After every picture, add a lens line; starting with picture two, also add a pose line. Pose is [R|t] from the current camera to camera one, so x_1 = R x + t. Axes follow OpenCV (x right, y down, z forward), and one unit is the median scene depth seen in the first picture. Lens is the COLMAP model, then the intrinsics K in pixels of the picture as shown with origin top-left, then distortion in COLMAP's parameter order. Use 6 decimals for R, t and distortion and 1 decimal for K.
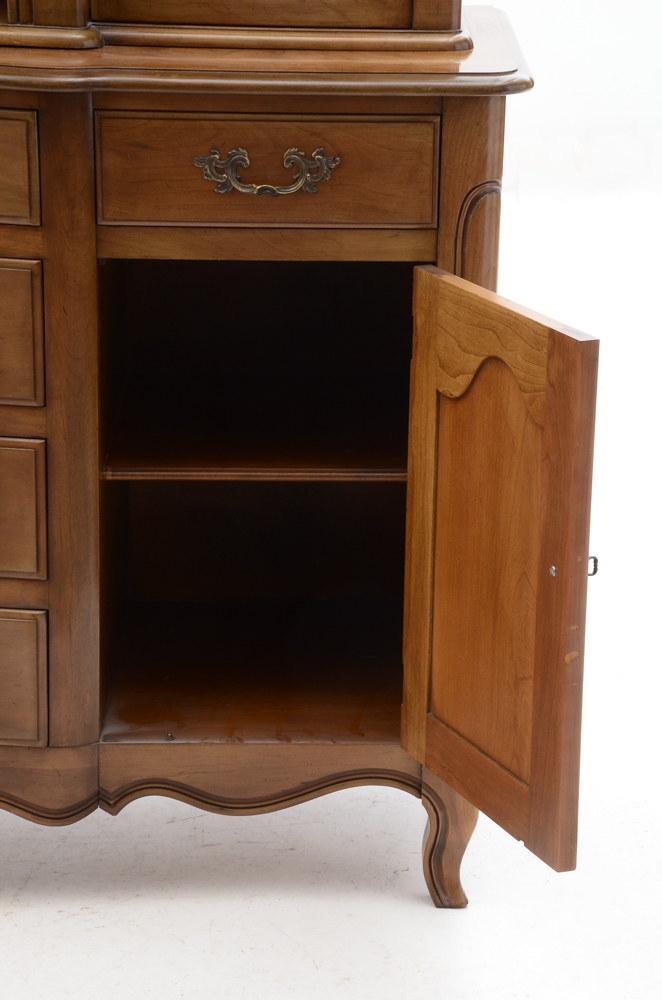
lens RADIAL K [[3074.9, 0, 345.5], [0, 3074.9, 538.9], [0, 0, 1]] dist [0.974473, 0.000000]
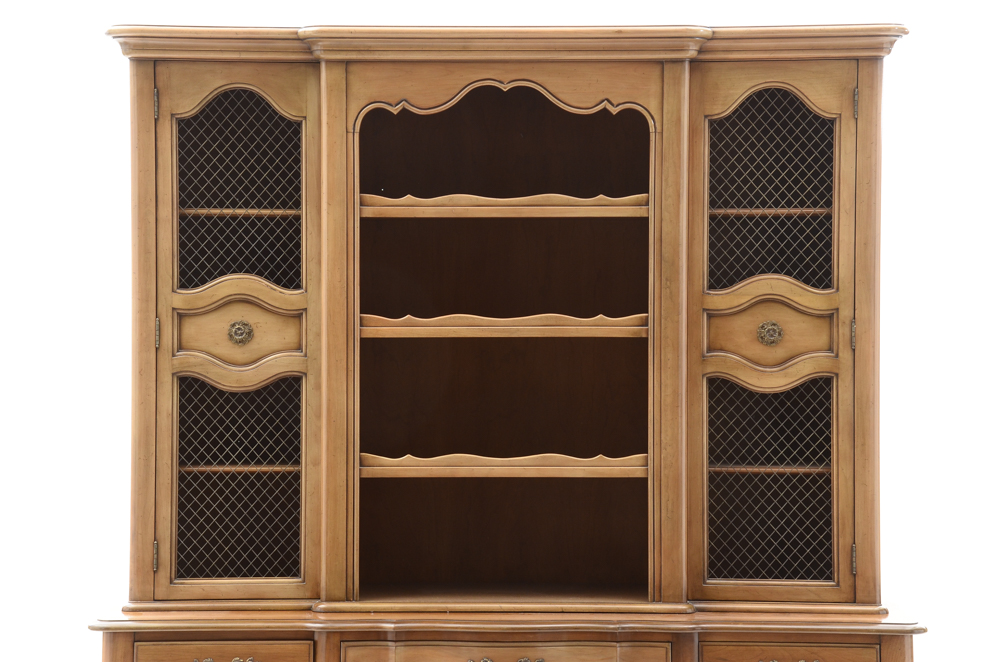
lens RADIAL K [[2760.3, 0, 486.8], [0, 2760.3, 341.9], [0, 0, 1]] dist [0.823815, 0.000000]
pose [[0.999625, -0.016319, -0.021979, -0.166016], [0.009533, 0.960150, -0.279321, 0.166542], [0.025661, 0.279007, 0.959946, -0.715173]]
